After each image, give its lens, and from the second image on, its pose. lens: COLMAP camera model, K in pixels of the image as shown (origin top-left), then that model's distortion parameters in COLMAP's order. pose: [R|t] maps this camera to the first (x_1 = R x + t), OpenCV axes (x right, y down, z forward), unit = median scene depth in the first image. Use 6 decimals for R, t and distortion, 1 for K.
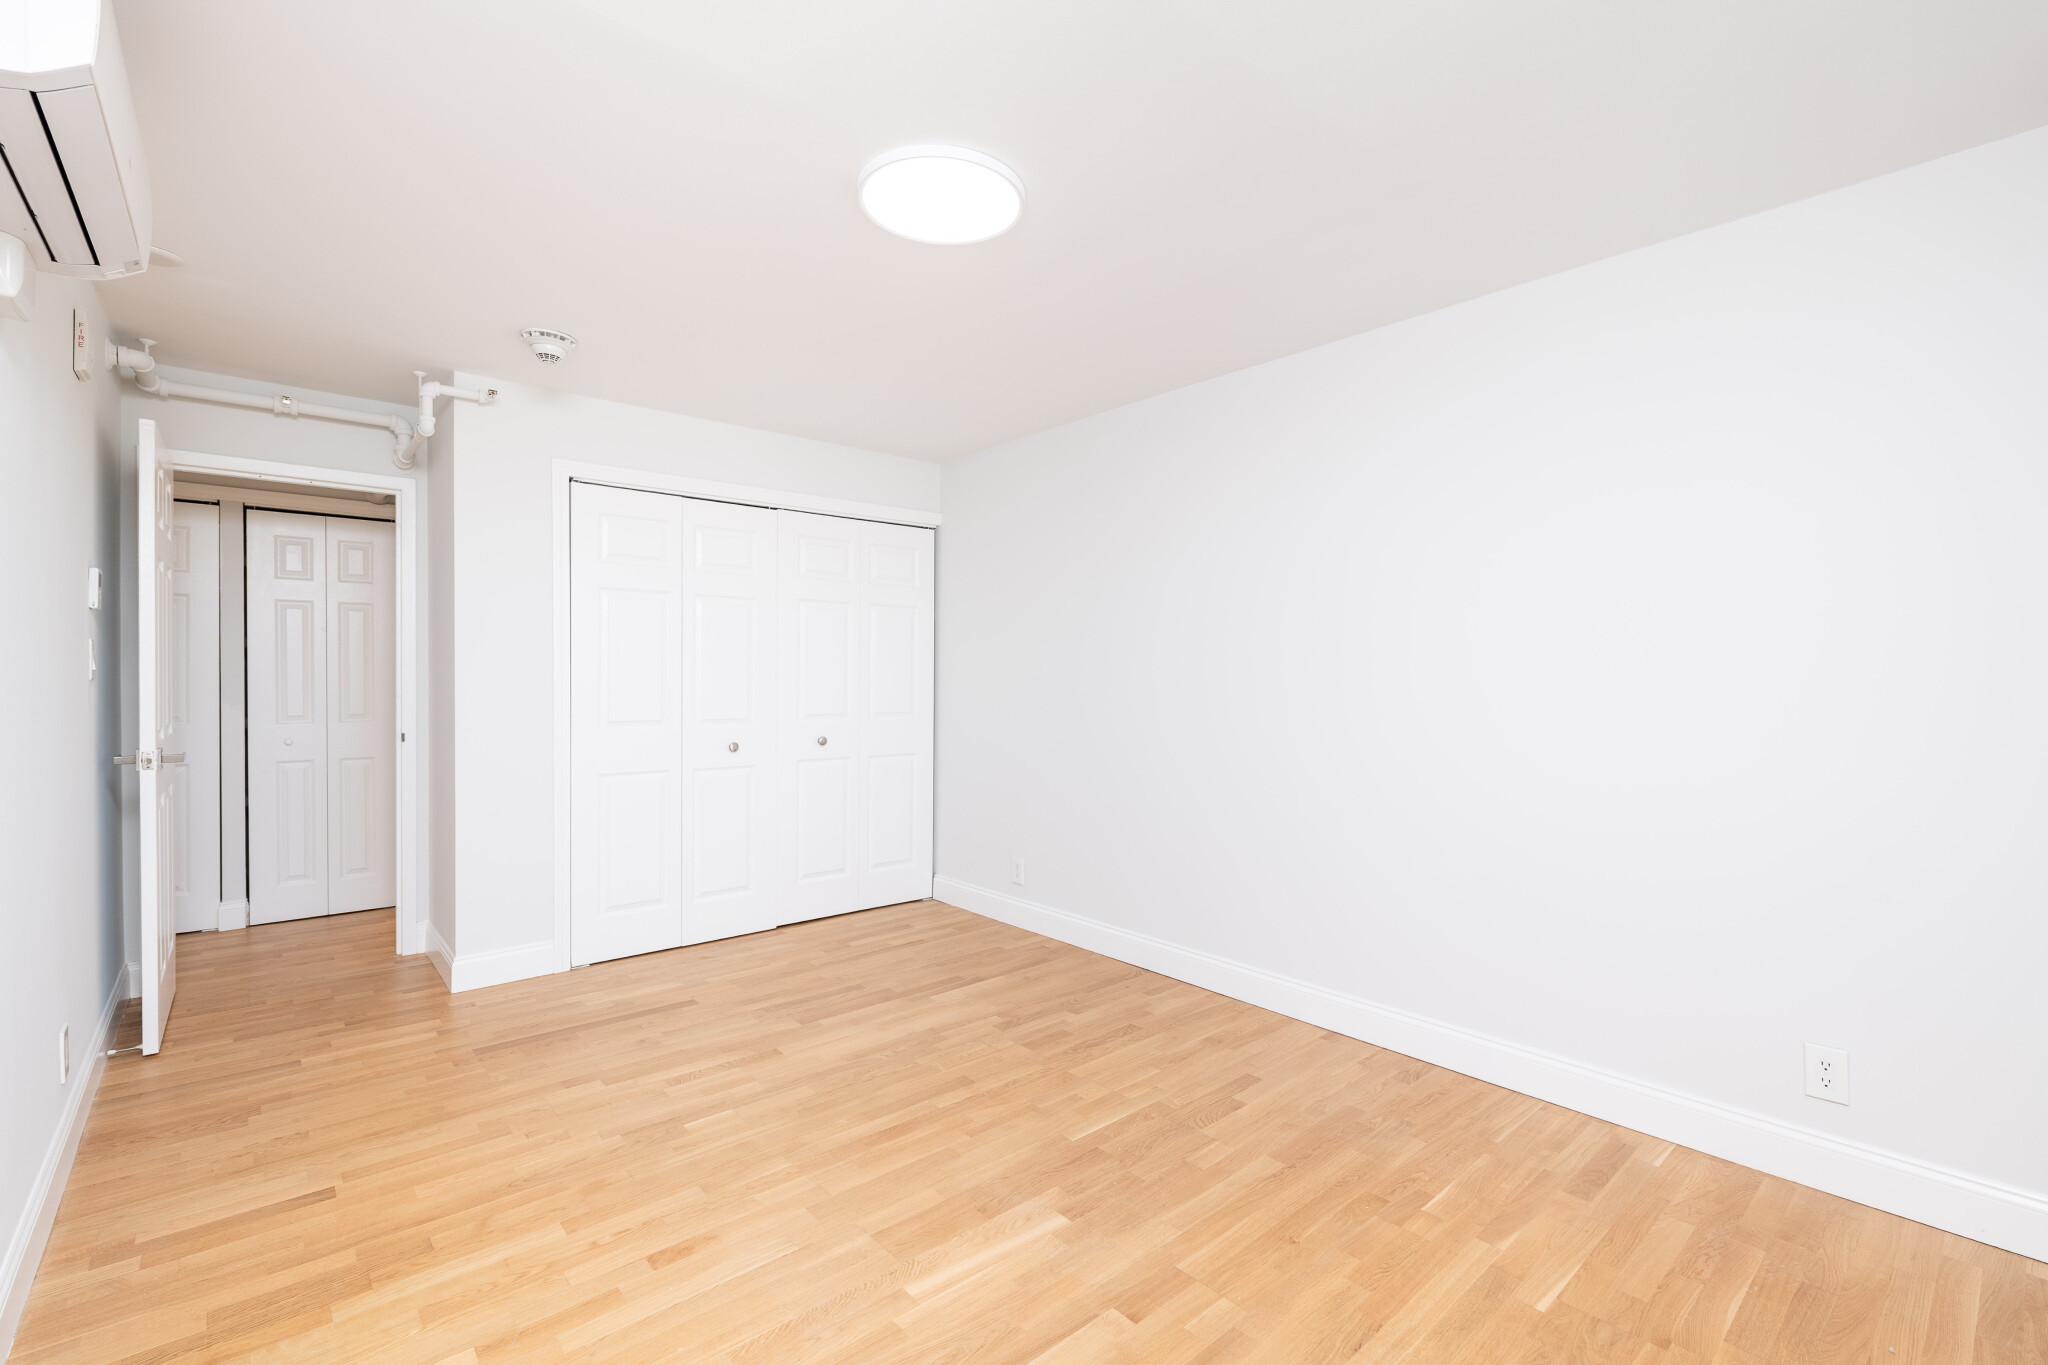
lens RADIAL K [[901.6, 0, 1095.7], [0, 901.6, 676.5], [0, 0, 1]] dist [-0.002052, 0.000024]
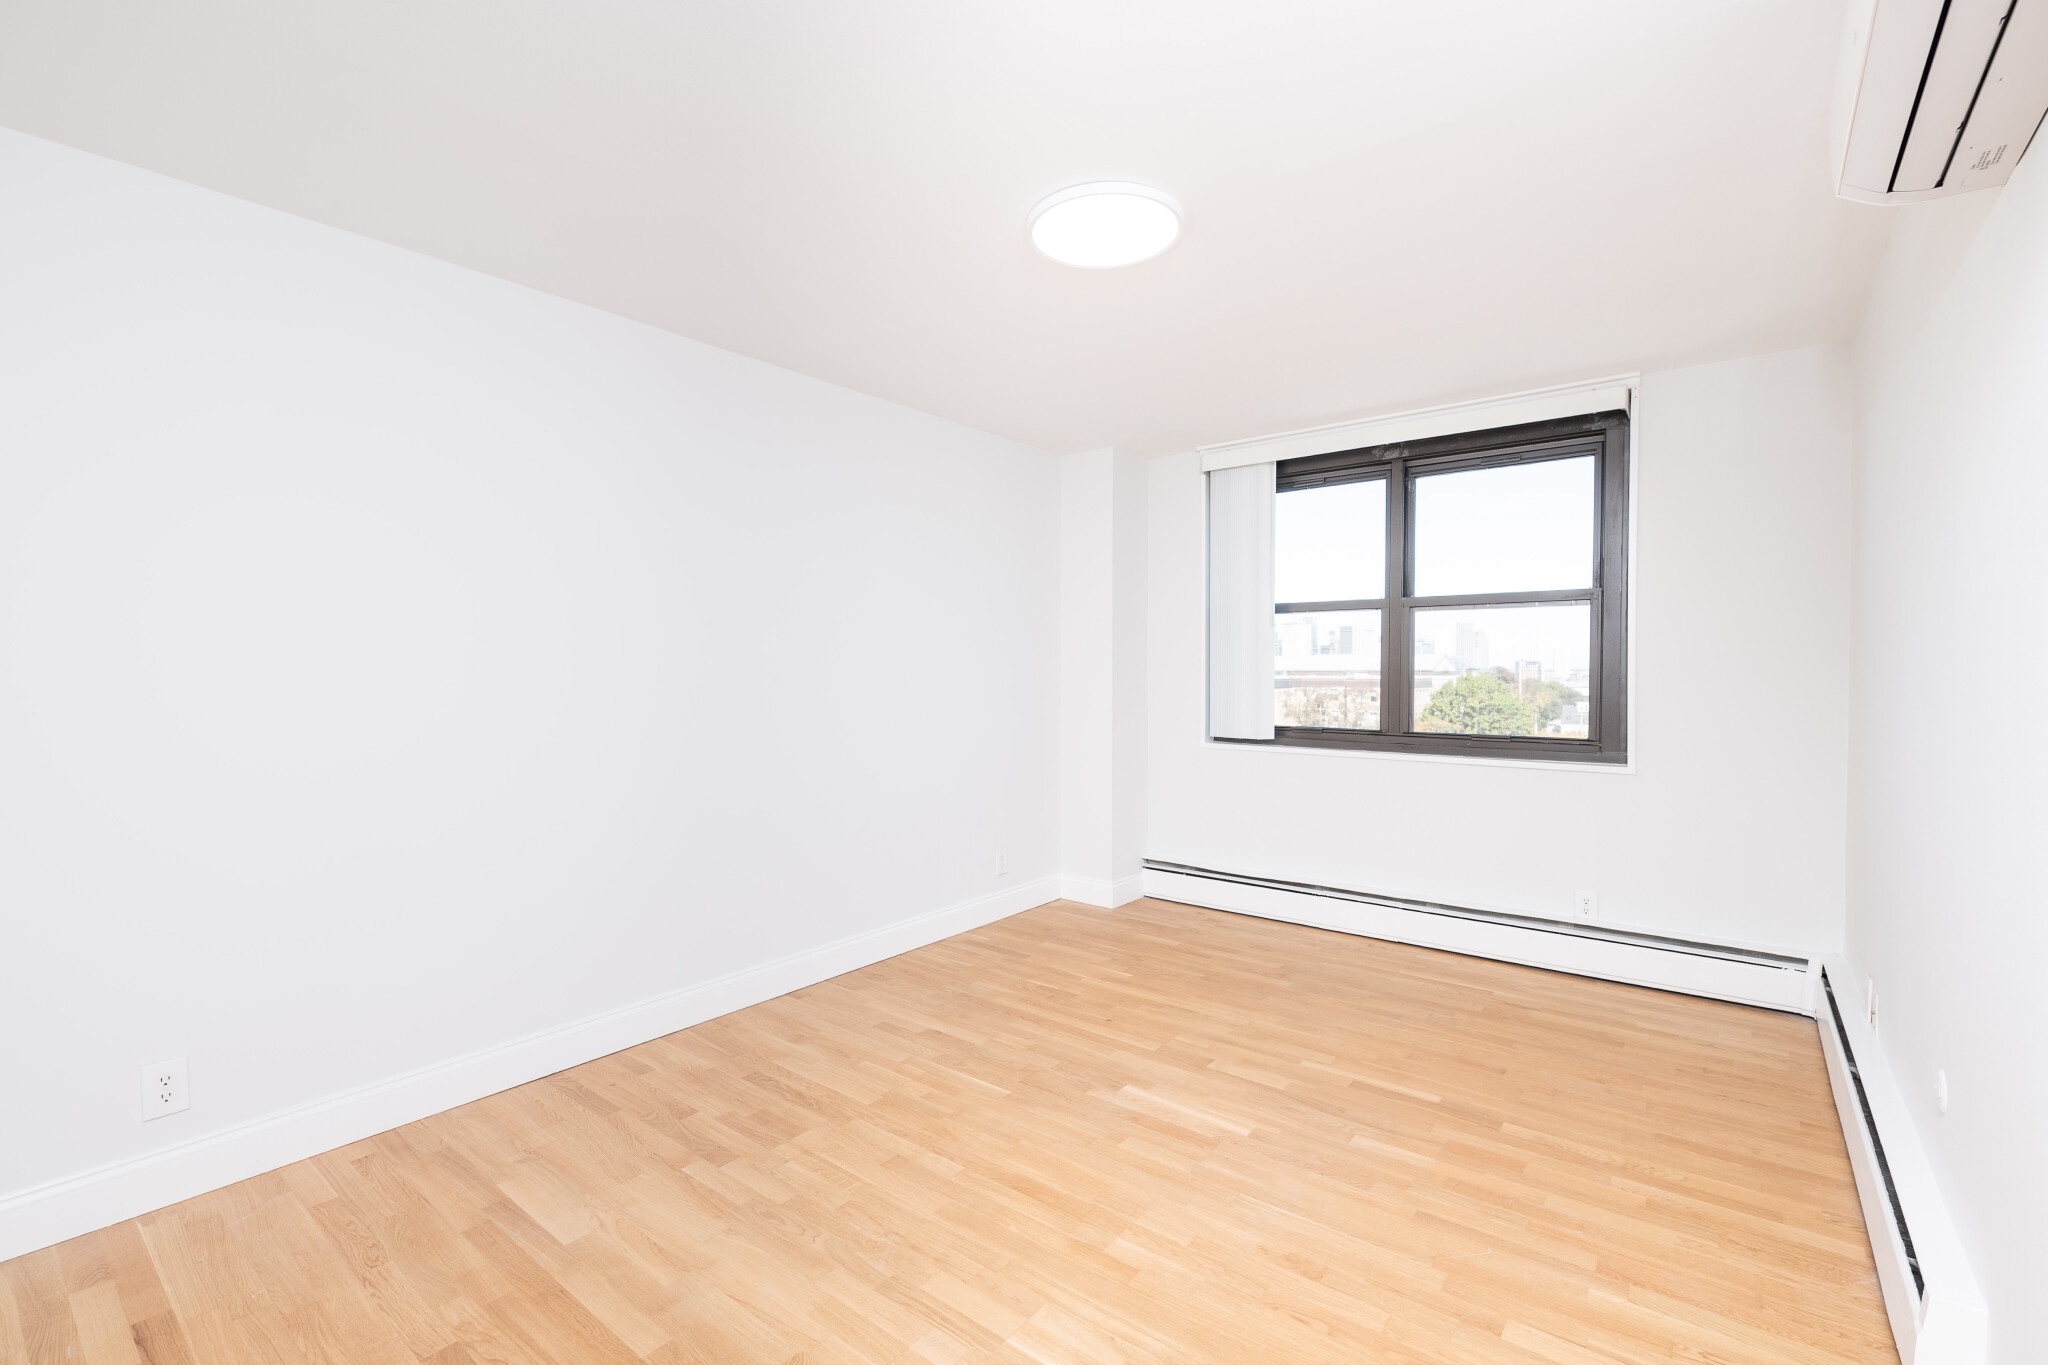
lens RADIAL K [[901.6, 0, 1011.5], [0, 901.6, 695.2], [0, 0, 1]] dist [-0.002052, 0.000024]
pose [[-0.137564, -0.033451, 0.989928, -0.928931], [0.004654, 0.999397, 0.034418, 0.000047], [-0.990482, 0.009342, -0.137326, 0.980283]]
